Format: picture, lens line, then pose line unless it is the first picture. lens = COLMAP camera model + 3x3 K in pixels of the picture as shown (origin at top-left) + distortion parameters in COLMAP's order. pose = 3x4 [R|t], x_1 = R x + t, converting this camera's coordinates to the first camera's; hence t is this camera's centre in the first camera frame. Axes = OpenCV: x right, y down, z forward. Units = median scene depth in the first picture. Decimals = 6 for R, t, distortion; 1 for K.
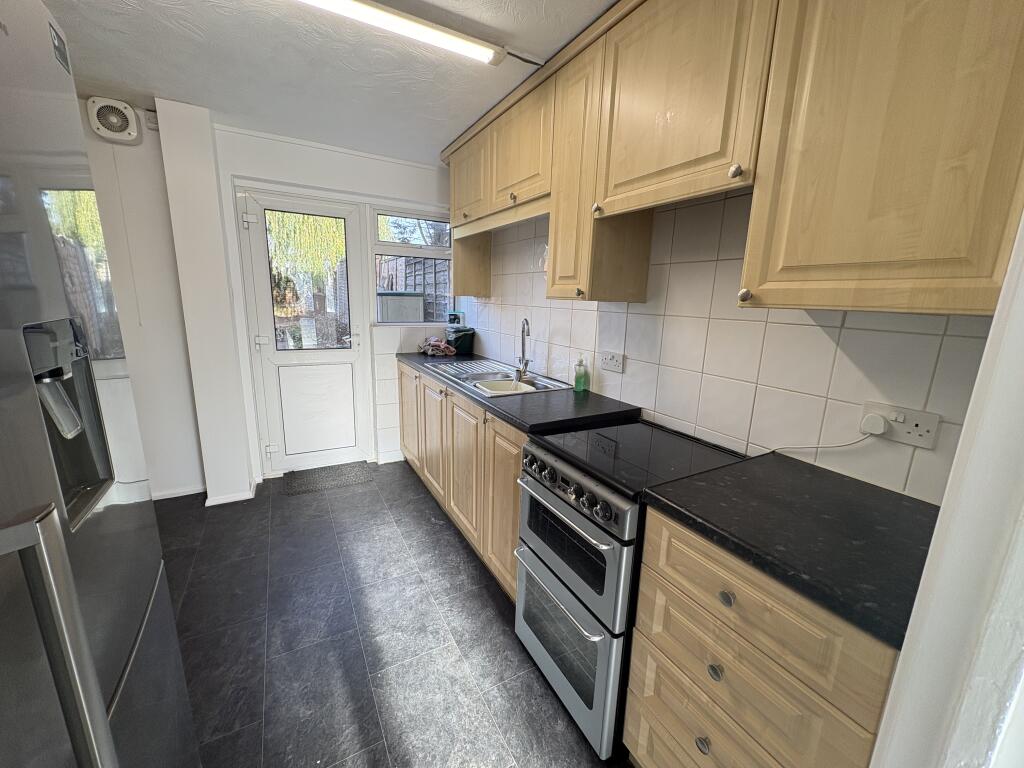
lens RADIAL K [[405.7, 0, 515.2], [0, 405.7, 383.3], [0, 0, 1]] dist [-0.000885, 0.000432]
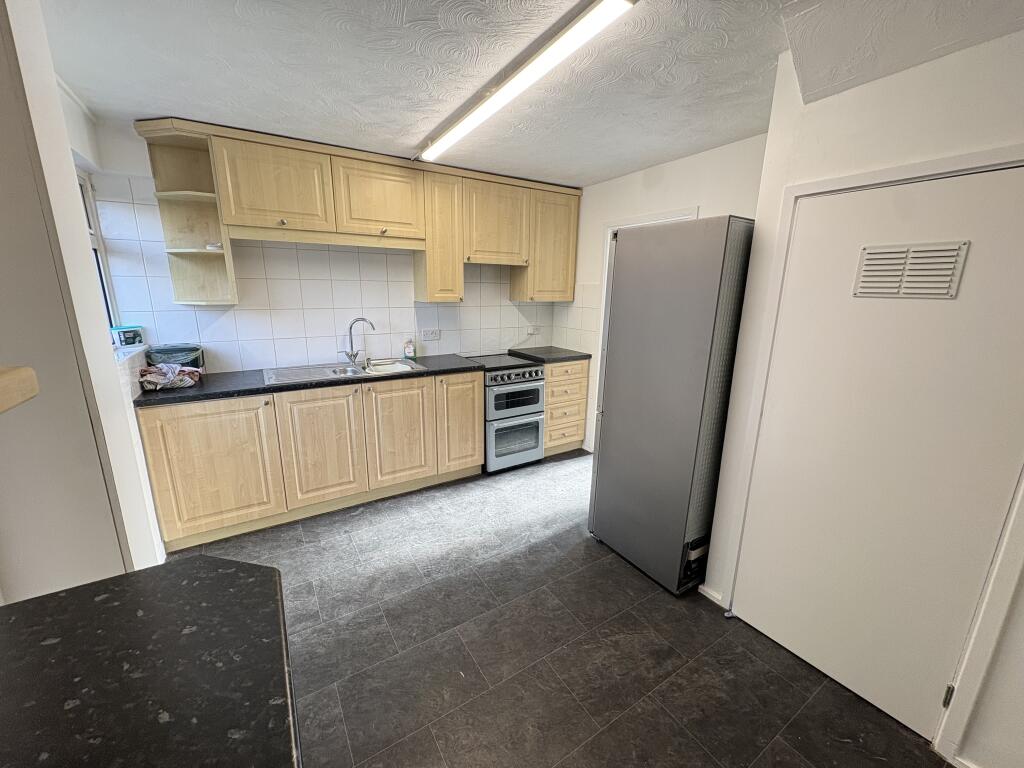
lens RADIAL K [[405.7, 0, 510.0], [0, 405.7, 383.5], [0, 0, 1]] dist [-0.000885, 0.000432]
pose [[-0.042392, -0.261049, 0.964394, -1.376470], [0.194494, 0.944639, 0.264251, -0.226771], [-0.979987, 0.198771, 0.010727, 0.612333]]
